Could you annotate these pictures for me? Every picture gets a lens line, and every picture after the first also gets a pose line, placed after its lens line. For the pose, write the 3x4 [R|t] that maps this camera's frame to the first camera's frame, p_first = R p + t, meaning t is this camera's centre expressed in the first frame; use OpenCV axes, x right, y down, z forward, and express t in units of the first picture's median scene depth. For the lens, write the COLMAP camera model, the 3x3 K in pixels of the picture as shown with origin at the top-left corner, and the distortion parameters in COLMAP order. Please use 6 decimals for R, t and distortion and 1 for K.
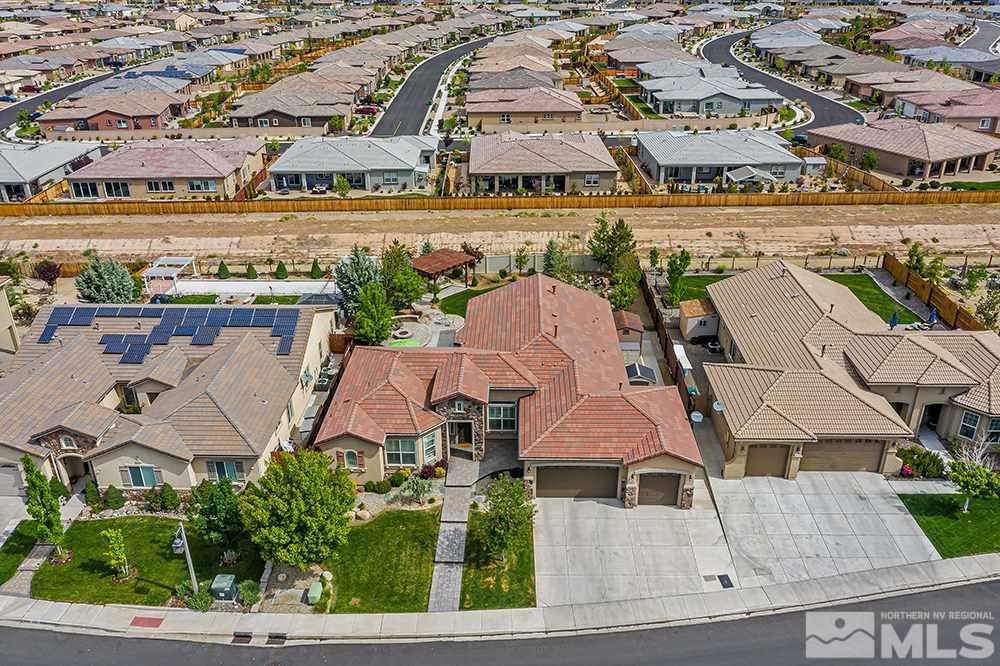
lens RADIAL K [[792.7, 0, 497.5], [0, 792.7, 331.0], [0, 0, 1]] dist [-0.012839, -0.001109]
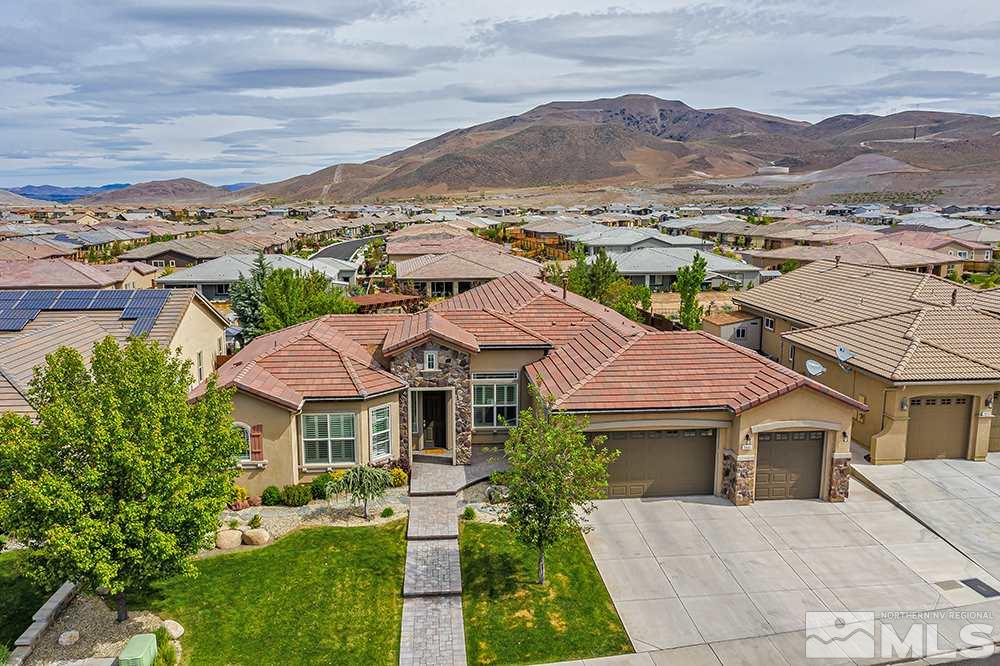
lens RADIAL K [[792.7, 0, 497.5], [0, 792.7, 331.0], [0, 0, 1]] dist [-0.012839, -0.001109]
pose [[0.993149, -0.012676, 0.116164, -0.065834], [0.044713, 0.959670, -0.277551, 0.235624], [-0.107961, 0.280843, 0.953662, 0.415024]]
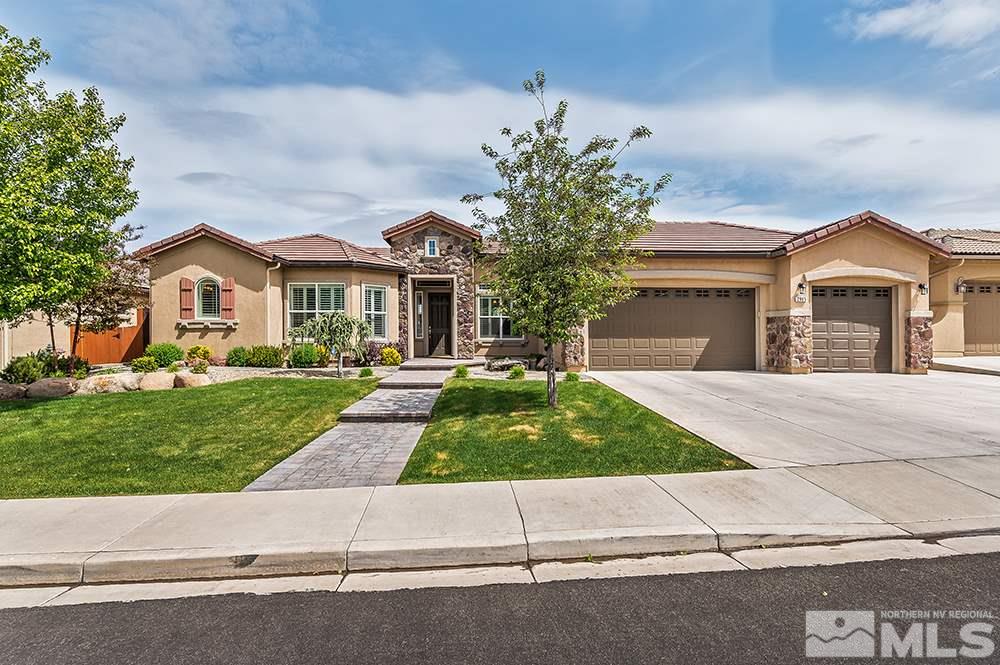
lens RADIAL K [[461.0, 0, 476.3], [0, 461.0, 357.7], [0, 0, 1]] dist [-0.009915, -0.000039]
pose [[0.999665, -0.000020, 0.025866, -0.025301], [0.010640, 0.911790, -0.410520, 0.298964], [-0.023577, 0.410658, 0.911485, 0.703239]]
